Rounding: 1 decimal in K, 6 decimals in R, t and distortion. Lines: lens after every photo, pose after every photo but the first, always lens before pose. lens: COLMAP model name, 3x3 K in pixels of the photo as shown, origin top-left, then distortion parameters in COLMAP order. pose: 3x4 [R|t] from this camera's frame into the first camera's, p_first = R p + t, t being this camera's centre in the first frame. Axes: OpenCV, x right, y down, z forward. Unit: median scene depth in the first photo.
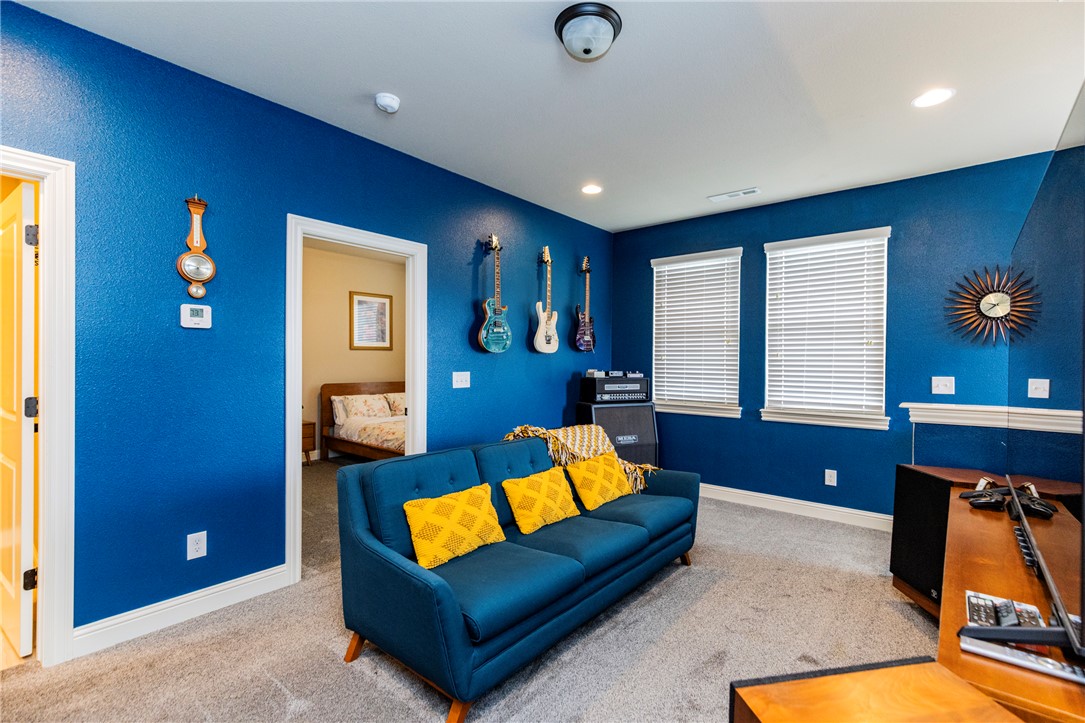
lens RADIAL K [[486.1, 0, 553.8], [0, 486.1, 363.2], [0, 0, 1]] dist [0.006323, -0.000710]
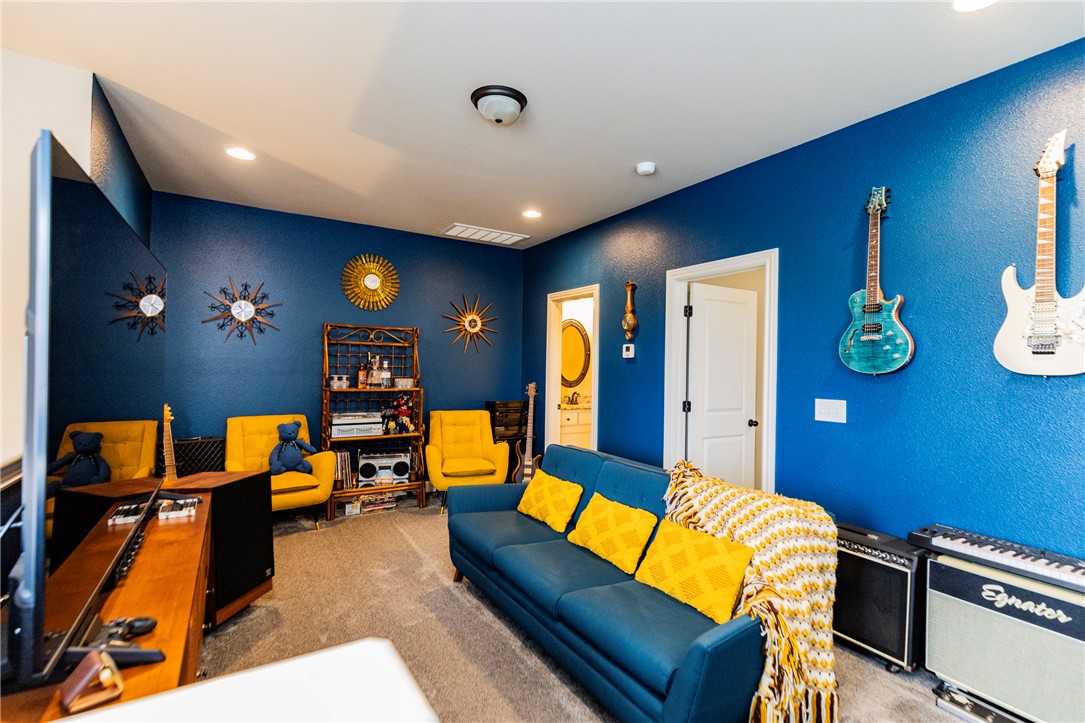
lens RADIAL K [[486.1, 0, 553.8], [0, 486.1, 363.2], [0, 0, 1]] dist [0.006323, -0.000710]
pose [[-0.310657, -0.018907, -0.950334, 0.895716], [-0.026340, 0.999589, -0.011276, -0.024802], [0.950157, 0.021529, -0.311027, 1.174974]]
